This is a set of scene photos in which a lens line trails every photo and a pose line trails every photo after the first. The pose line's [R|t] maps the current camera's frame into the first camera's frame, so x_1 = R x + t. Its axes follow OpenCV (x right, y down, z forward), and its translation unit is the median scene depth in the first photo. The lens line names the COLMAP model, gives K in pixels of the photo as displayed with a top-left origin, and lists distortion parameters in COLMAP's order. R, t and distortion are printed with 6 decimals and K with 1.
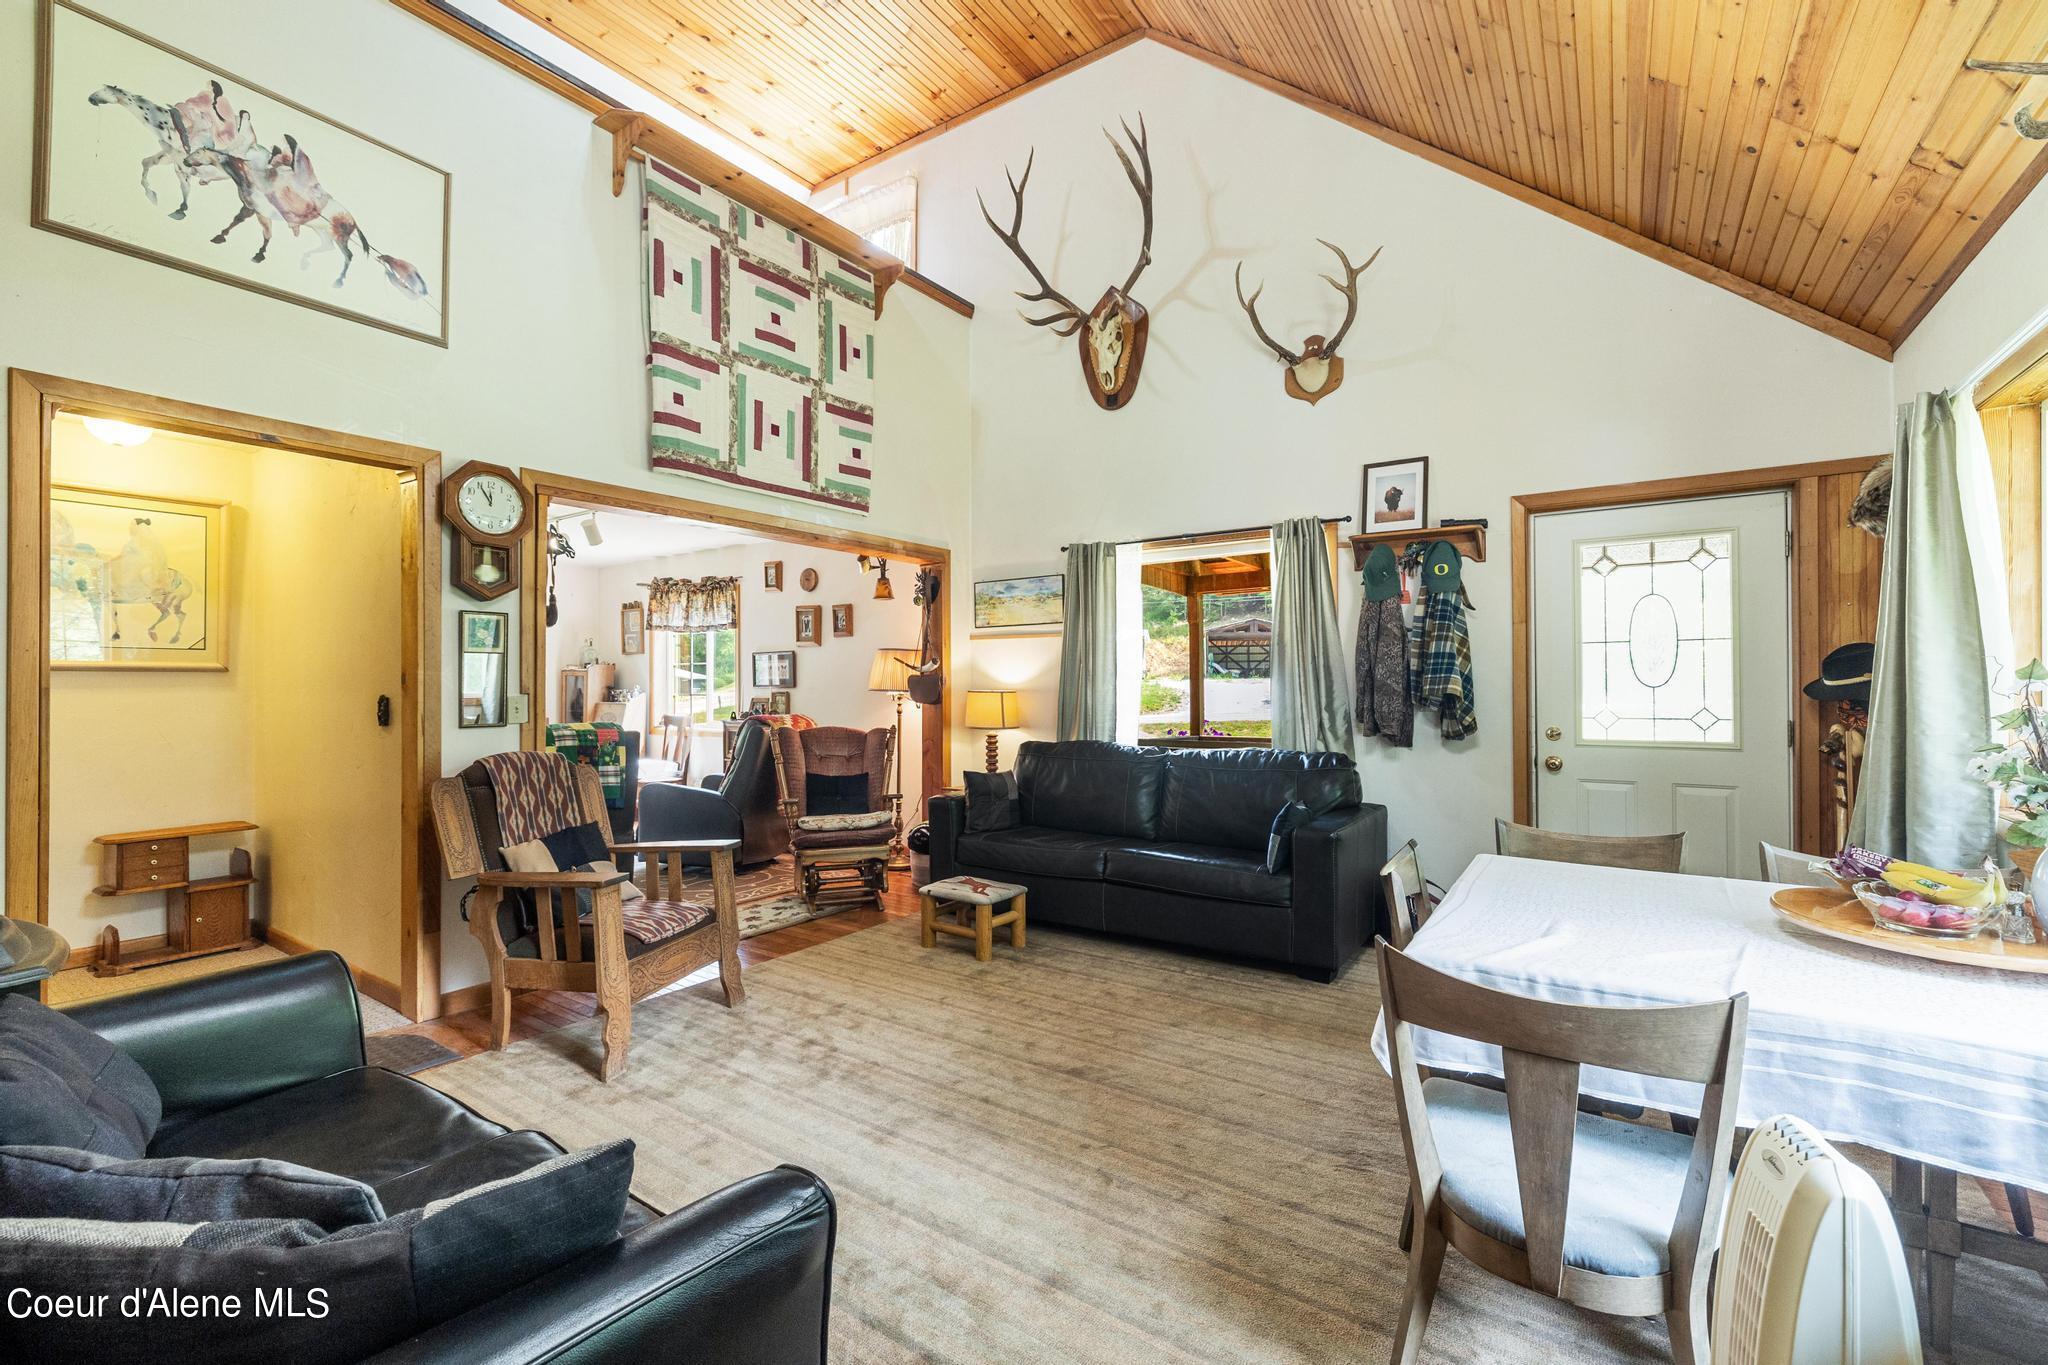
lens RADIAL K [[861.5, 0, 1033.2], [0, 861.5, 677.5], [0, 0, 1]] dist [-0.002798, 0.000113]
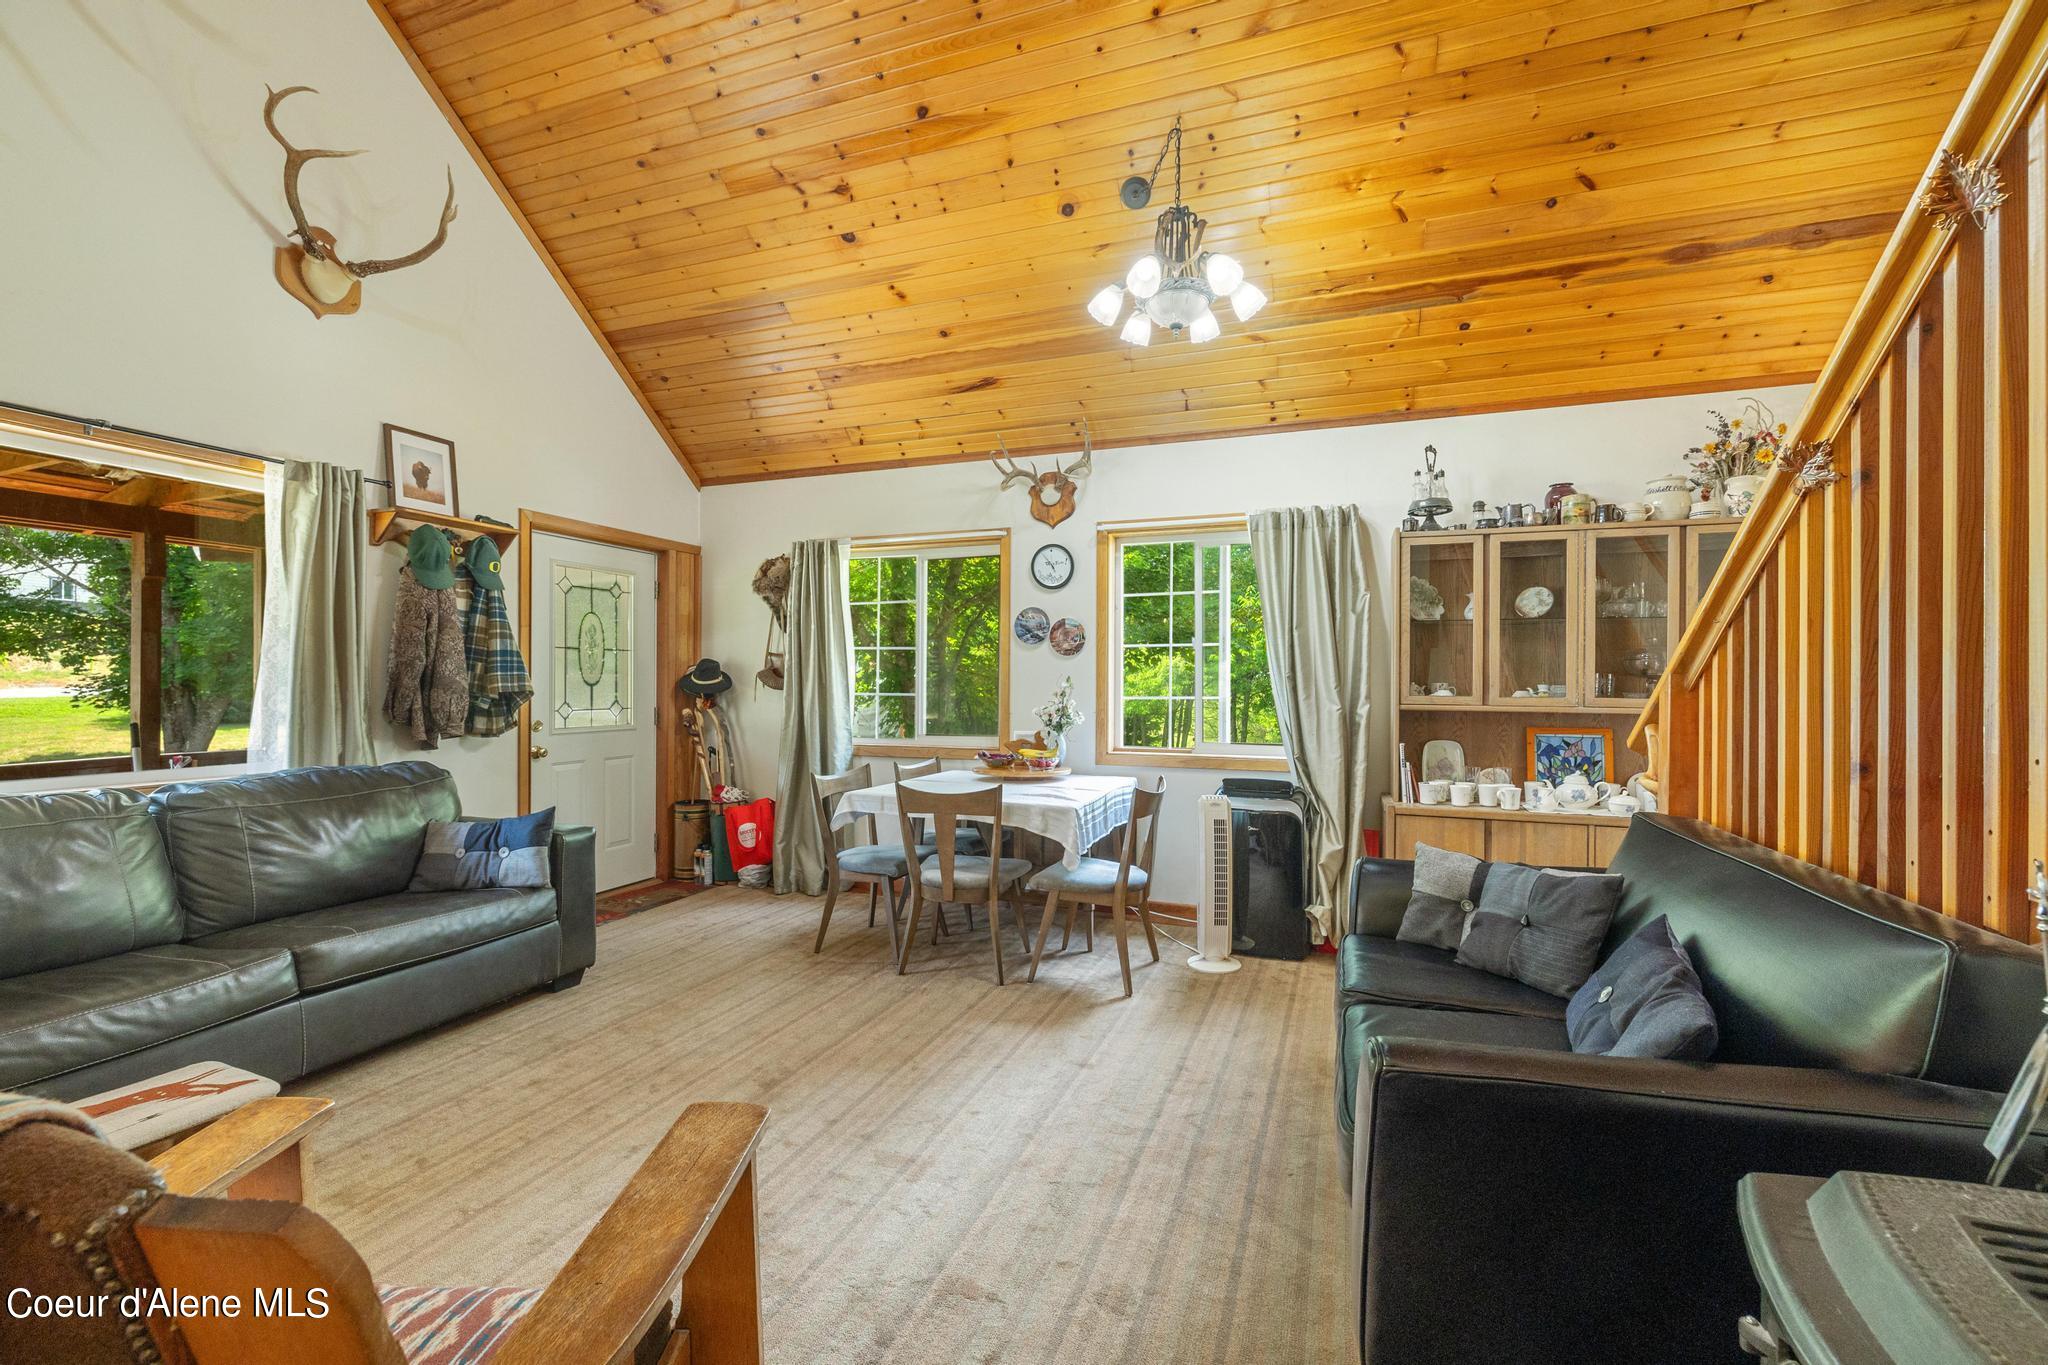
lens RADIAL K [[861.5, 0, 1012.3], [0, 861.5, 681.5], [0, 0, 1]] dist [-0.002798, 0.000113]
pose [[-0.230434, 0.006571, 0.973066, -0.575020], [-0.011350, 0.999891, -0.009440, 0.009118], [-0.973022, -0.013219, -0.230334, 0.582450]]
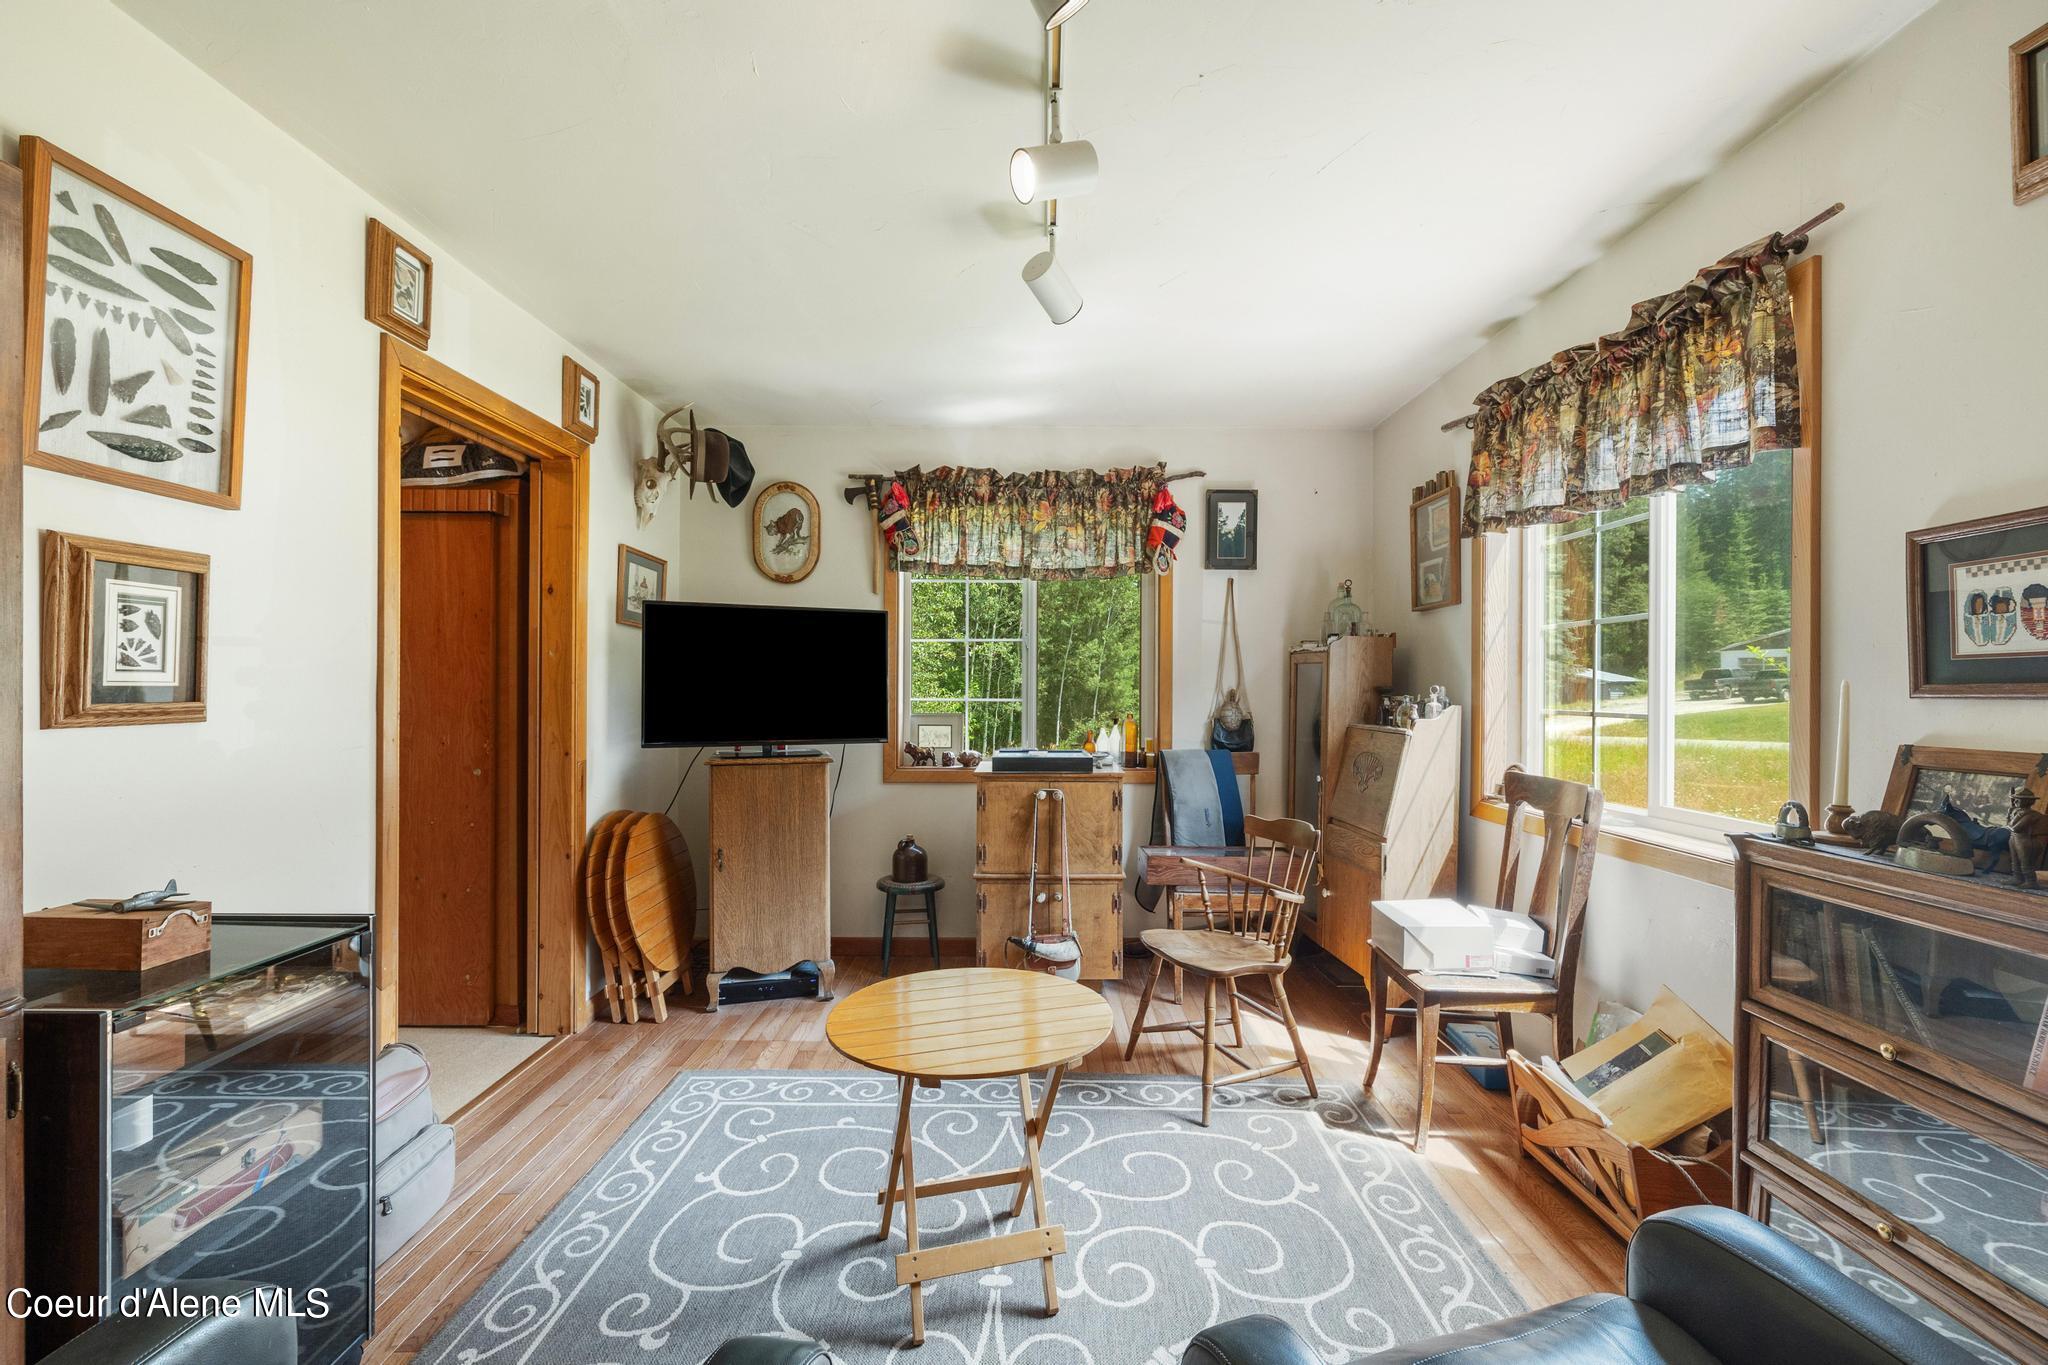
lens RADIAL K [[861.5, 0, 1021.6], [0, 861.5, 687.3], [0, 0, 1]] dist [-0.002798, 0.000113]
pose [[0.556602, 0.006094, -0.830757, -0.432296], [0.001467, 0.999964, 0.008318, 0.011717], [0.830778, -0.005849, 0.556573, 1.115890]]
